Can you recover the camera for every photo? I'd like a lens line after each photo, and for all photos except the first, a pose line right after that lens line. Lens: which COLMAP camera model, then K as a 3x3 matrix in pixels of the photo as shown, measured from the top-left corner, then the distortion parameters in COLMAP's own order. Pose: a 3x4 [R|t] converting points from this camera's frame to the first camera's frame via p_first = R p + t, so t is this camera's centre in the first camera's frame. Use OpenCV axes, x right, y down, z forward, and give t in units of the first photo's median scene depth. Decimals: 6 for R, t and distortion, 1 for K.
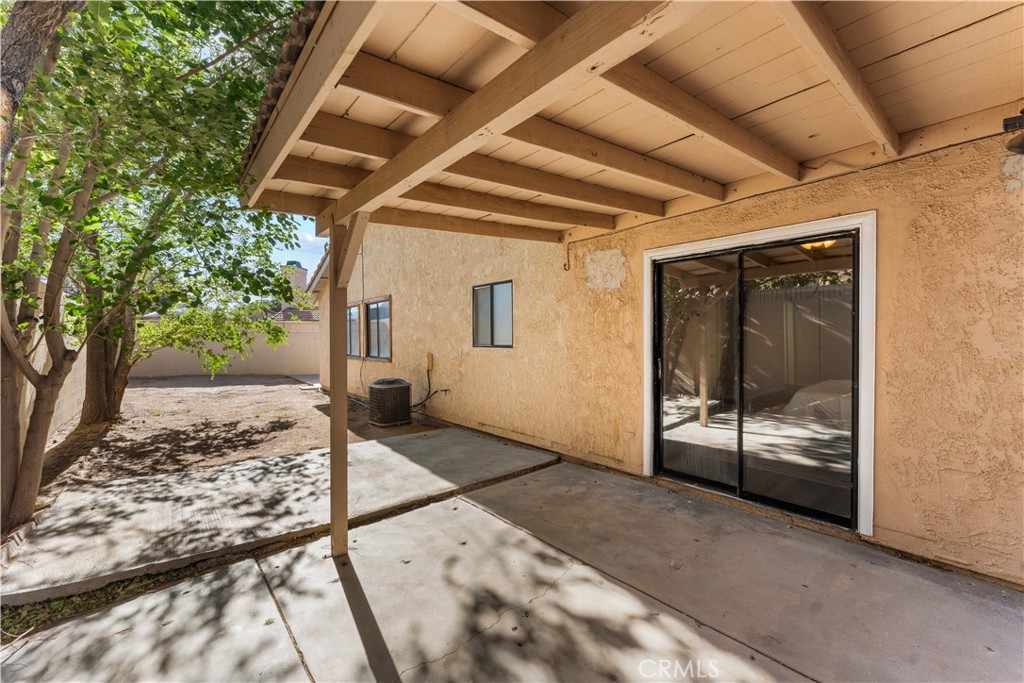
lens RADIAL K [[398.3, 0, 514.5], [0, 398.3, 344.3], [0, 0, 1]] dist [-0.007807, -0.000284]
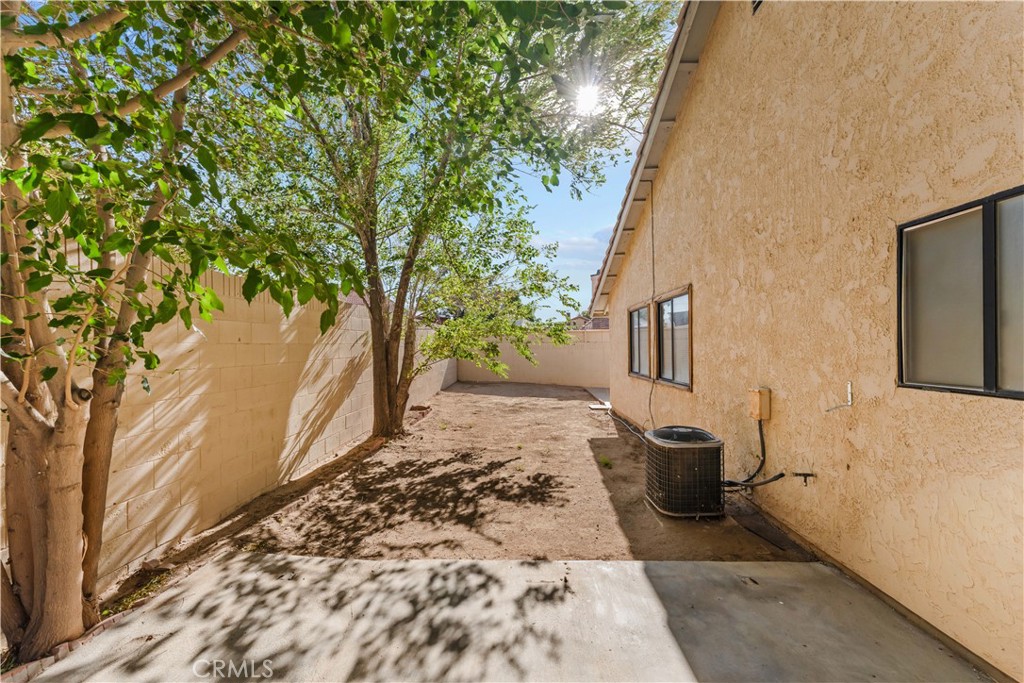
lens RADIAL K [[398.3, 0, 514.5], [0, 398.3, 344.3], [0, 0, 1]] dist [-0.007807, -0.000284]
pose [[0.724791, -0.000426, -0.688969, -0.101302], [-0.011400, 0.999855, -0.012611, -0.022514], [0.688874, 0.016994, 0.724681, 0.440388]]
